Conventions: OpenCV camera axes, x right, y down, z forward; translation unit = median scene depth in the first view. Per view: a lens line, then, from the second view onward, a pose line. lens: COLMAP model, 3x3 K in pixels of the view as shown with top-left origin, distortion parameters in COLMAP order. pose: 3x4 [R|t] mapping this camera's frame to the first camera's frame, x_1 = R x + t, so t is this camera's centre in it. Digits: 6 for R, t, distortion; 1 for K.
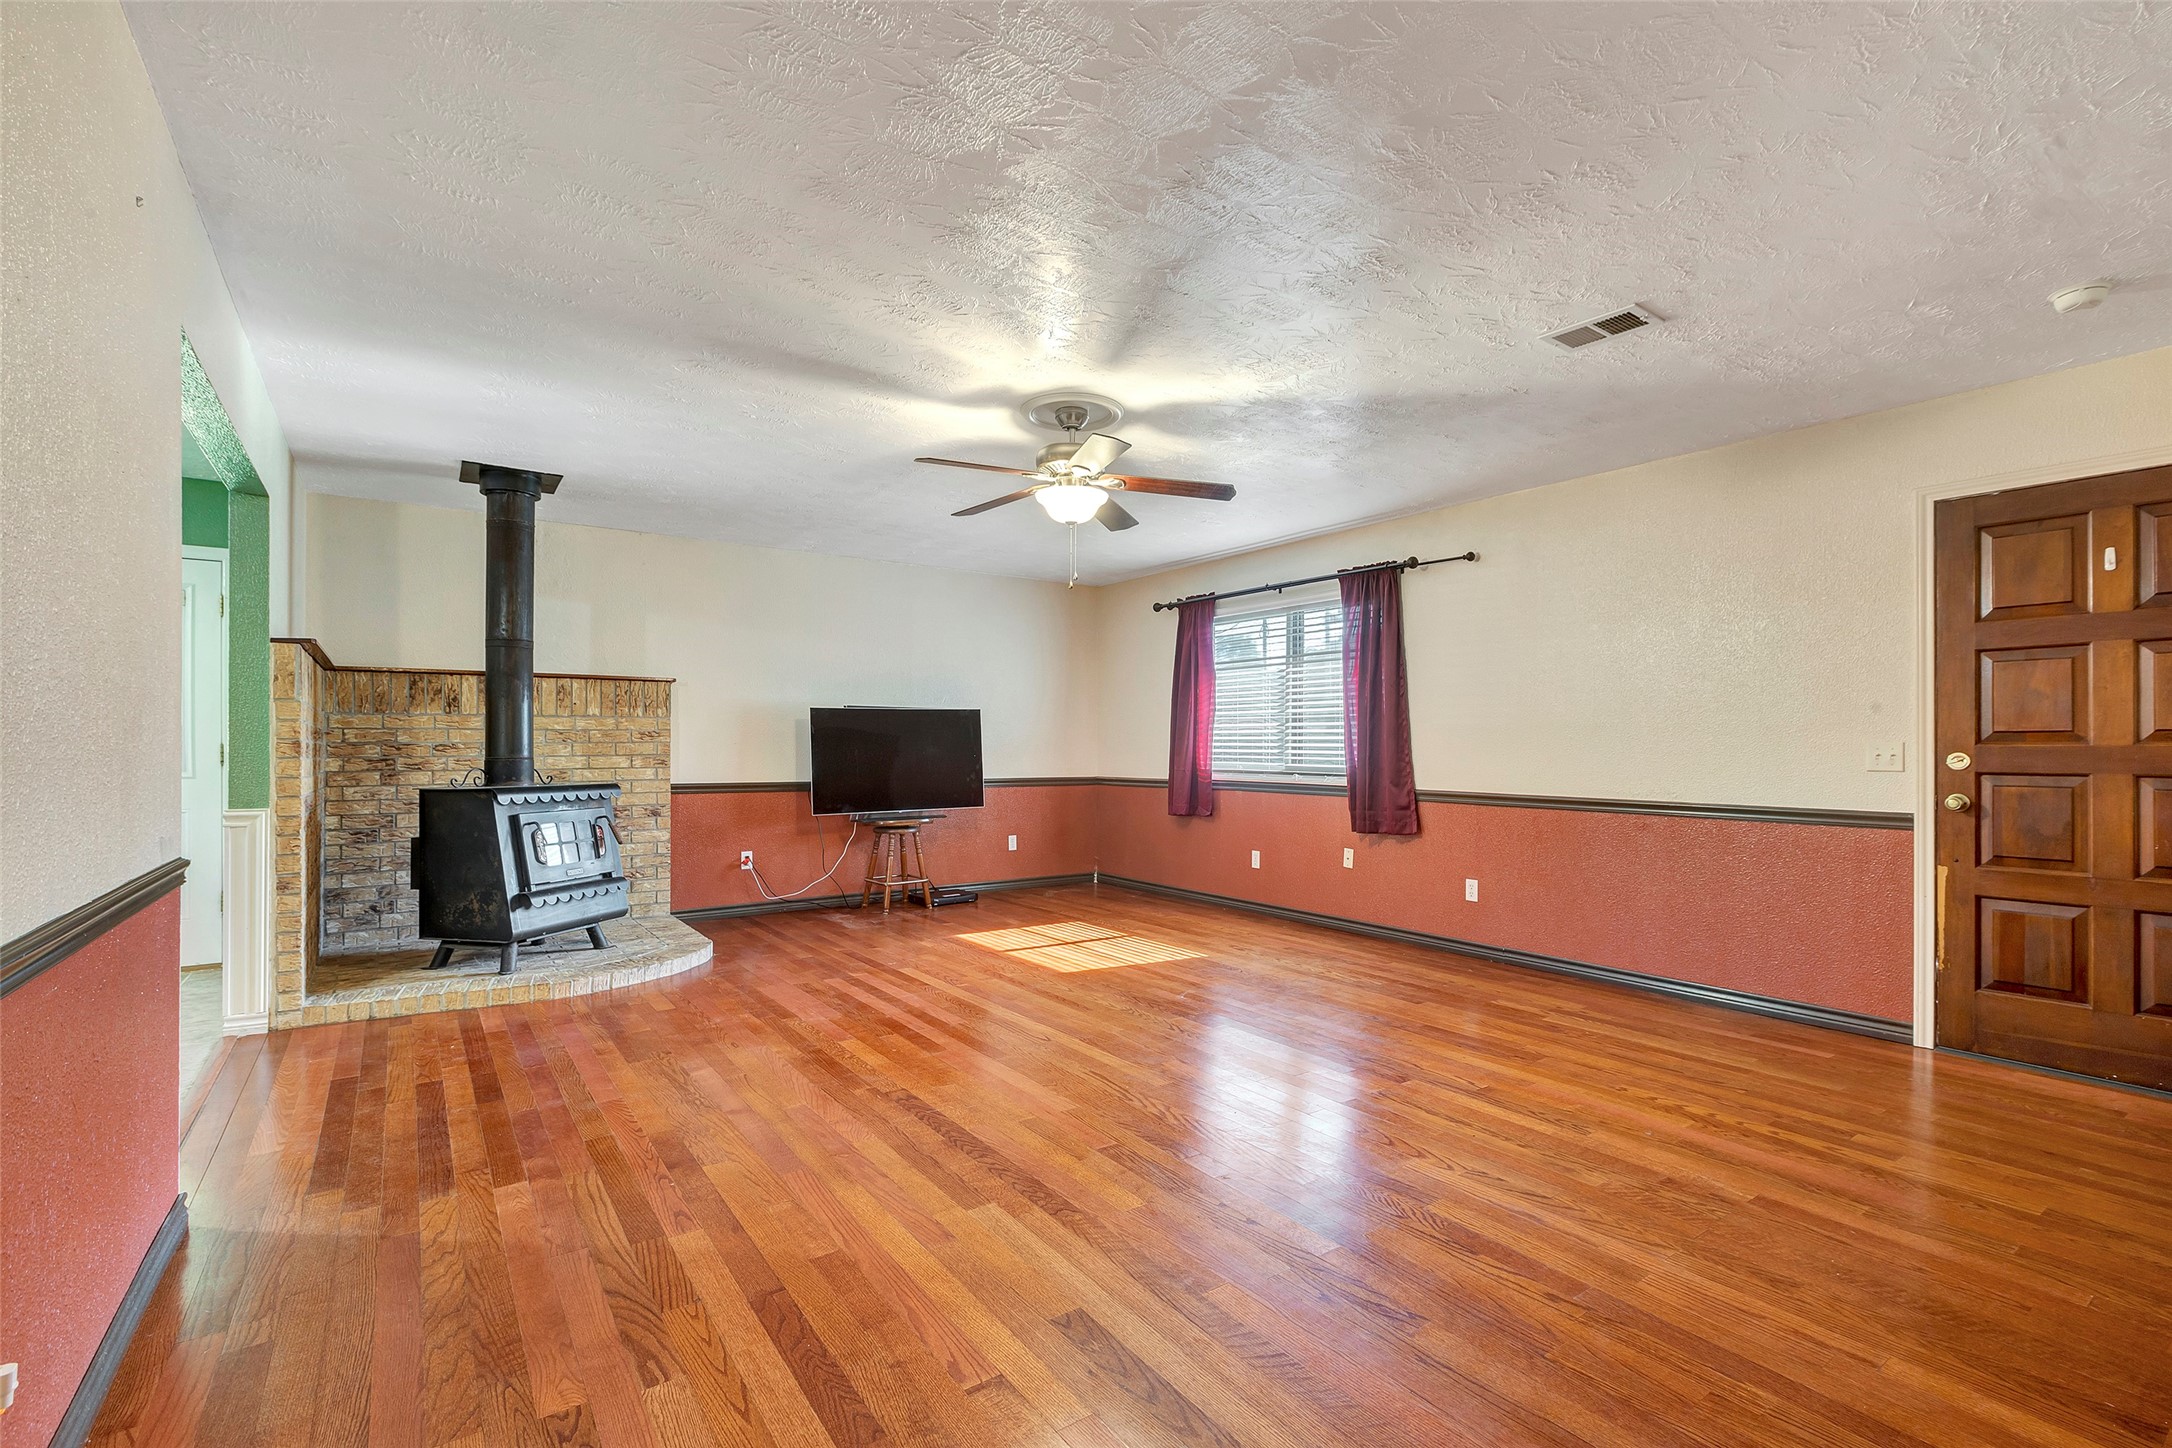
lens RADIAL K [[970.2, 0, 1088.7], [0, 970.2, 738.1], [0, 0, 1]] dist [0.003738, -0.001749]
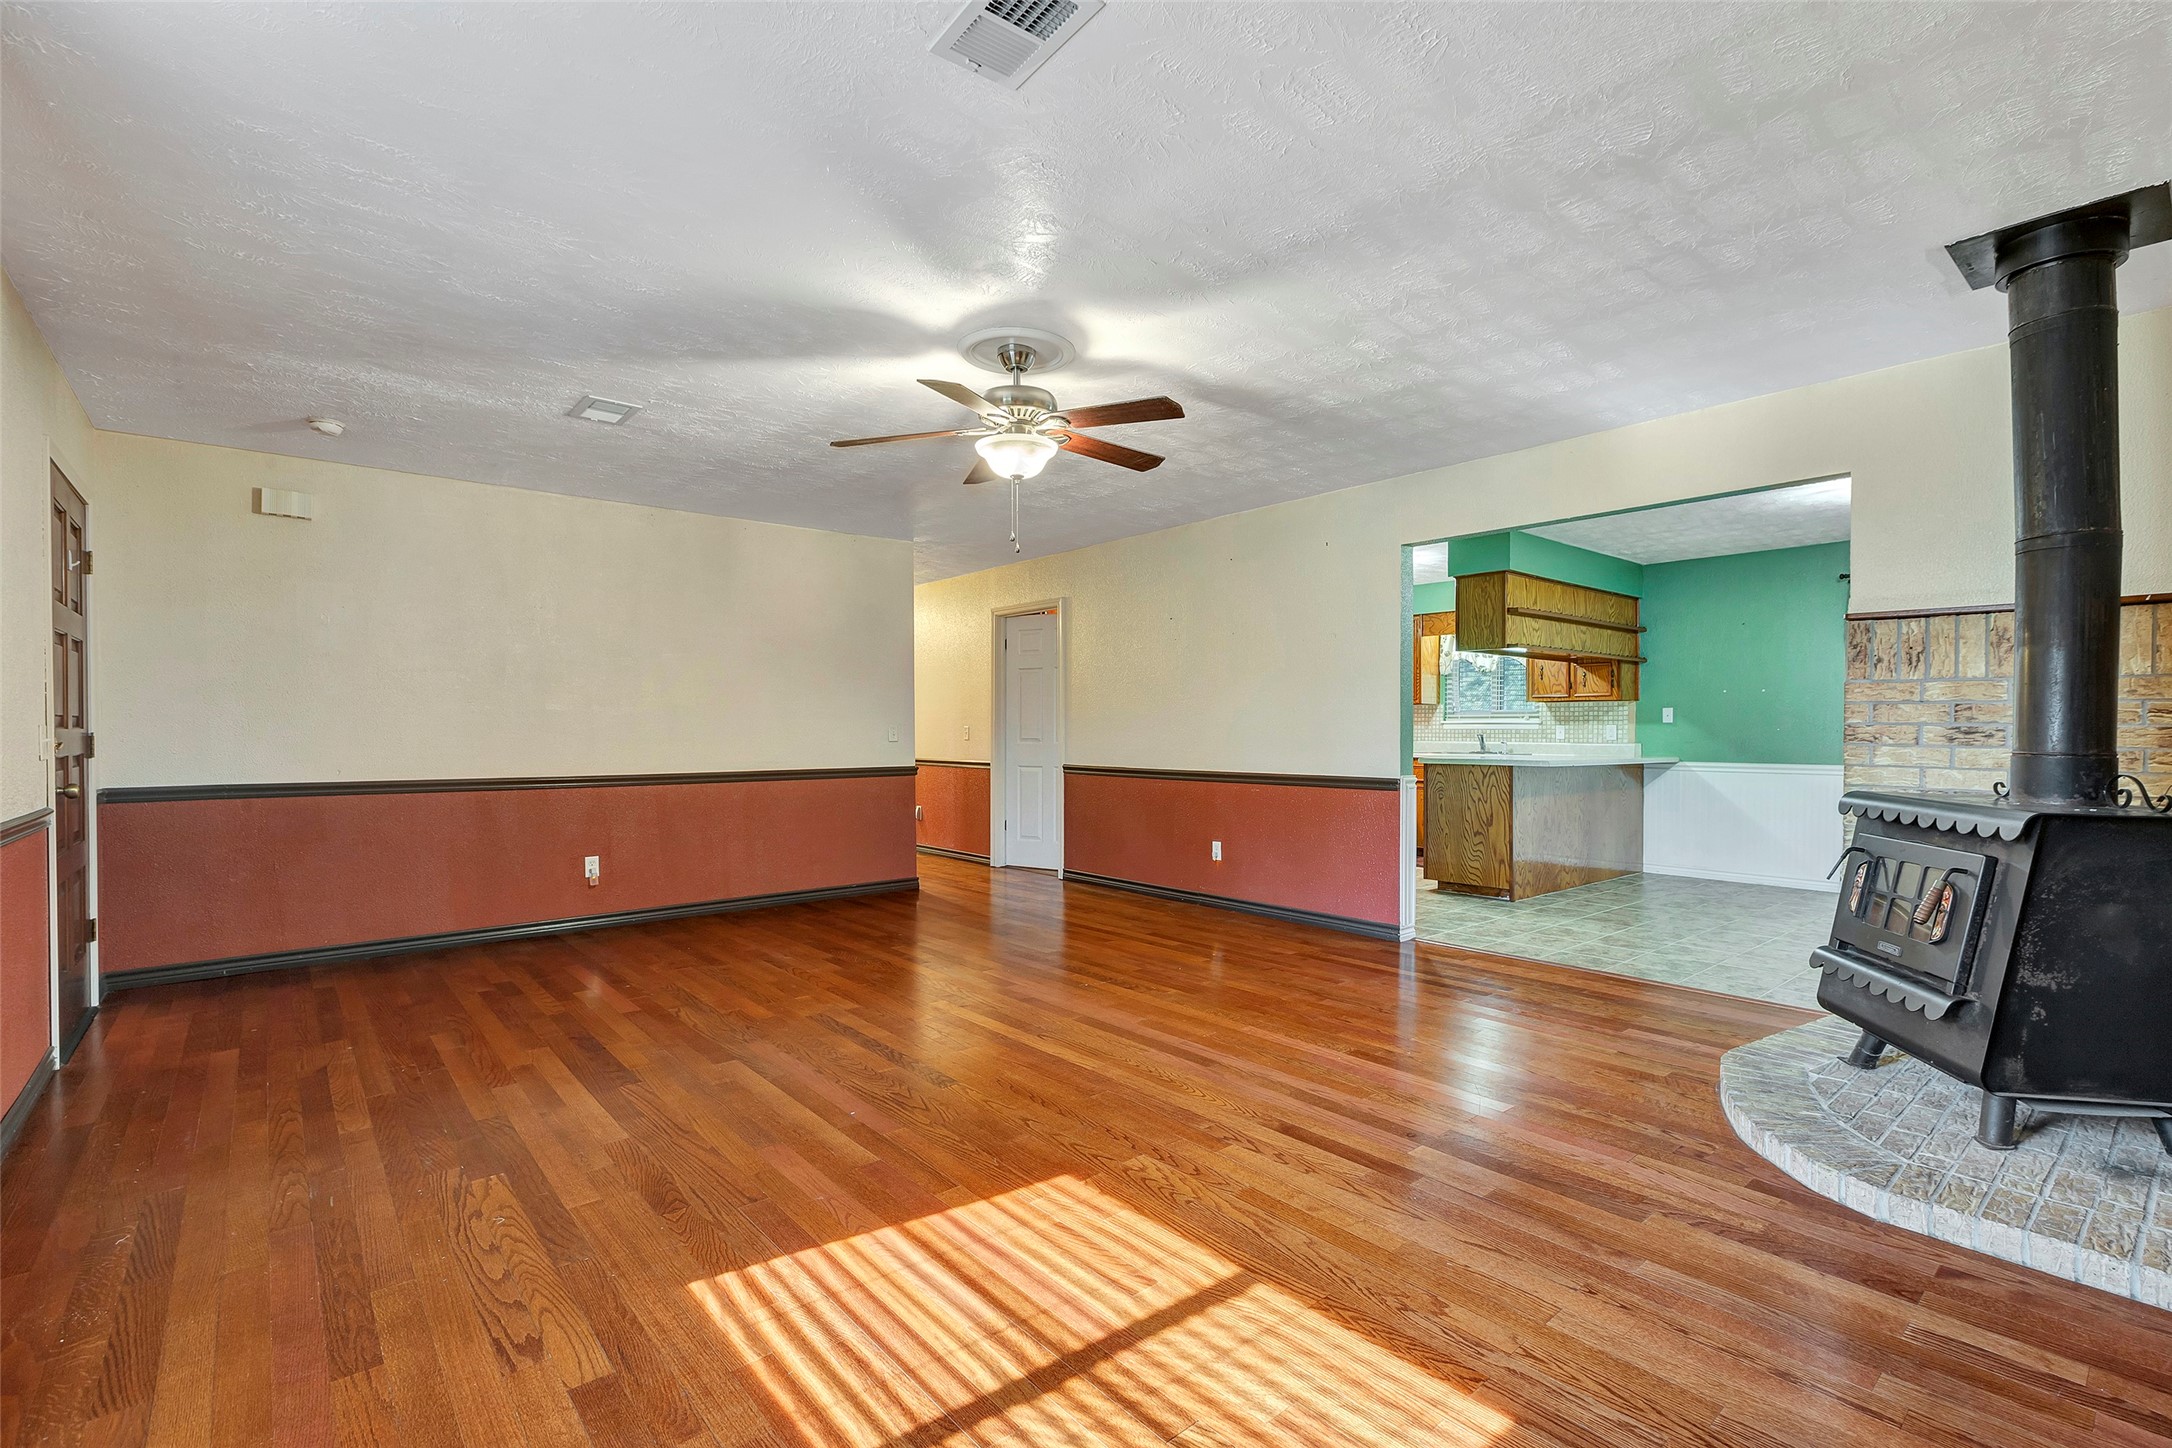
lens RADIAL K [[970.2, 0, 1098.8], [0, 970.2, 733.8], [0, 0, 1]] dist [0.003738, -0.001749]
pose [[-0.994924, -0.001960, -0.100611, -0.000397], [-0.001189, 0.999969, -0.007724, 0.013948], [0.100623, -0.007565, -0.994896, 1.346410]]
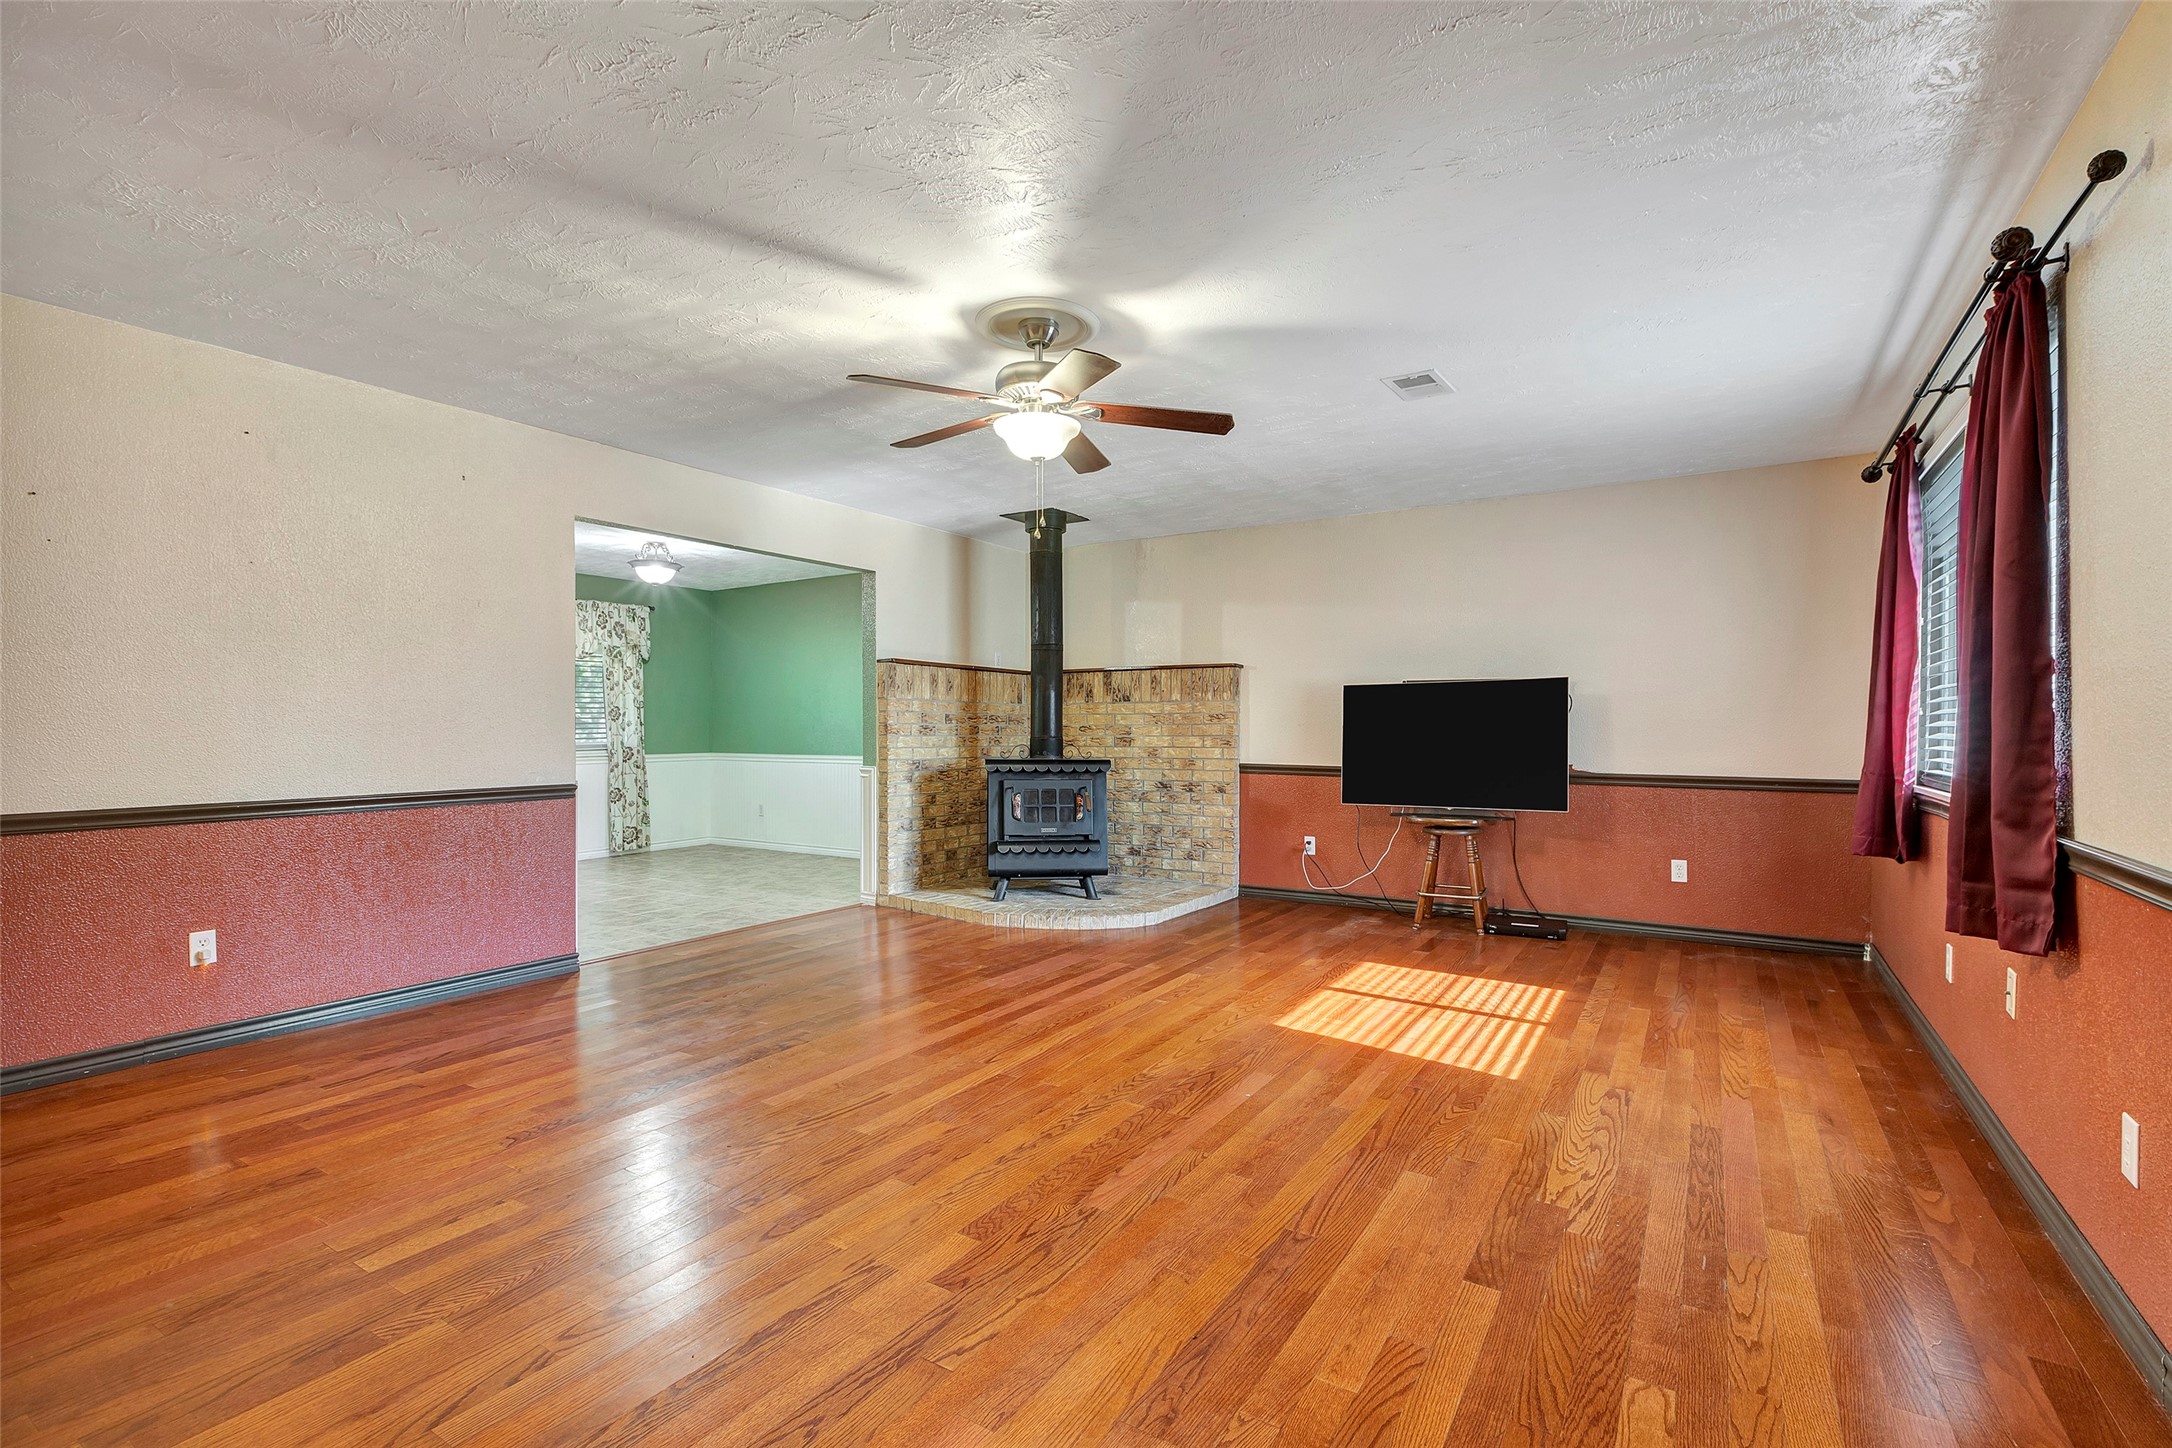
lens RADIAL K [[970.2, 0, 1103.3], [0, 970.2, 750.8], [0, 0, 1]] dist [0.003738, -0.001749]
pose [[0.380458, 0.022996, -0.924512, 0.552922], [0.009288, 0.999545, 0.028685, 0.002237], [0.924752, -0.019501, 0.380071, 0.525141]]
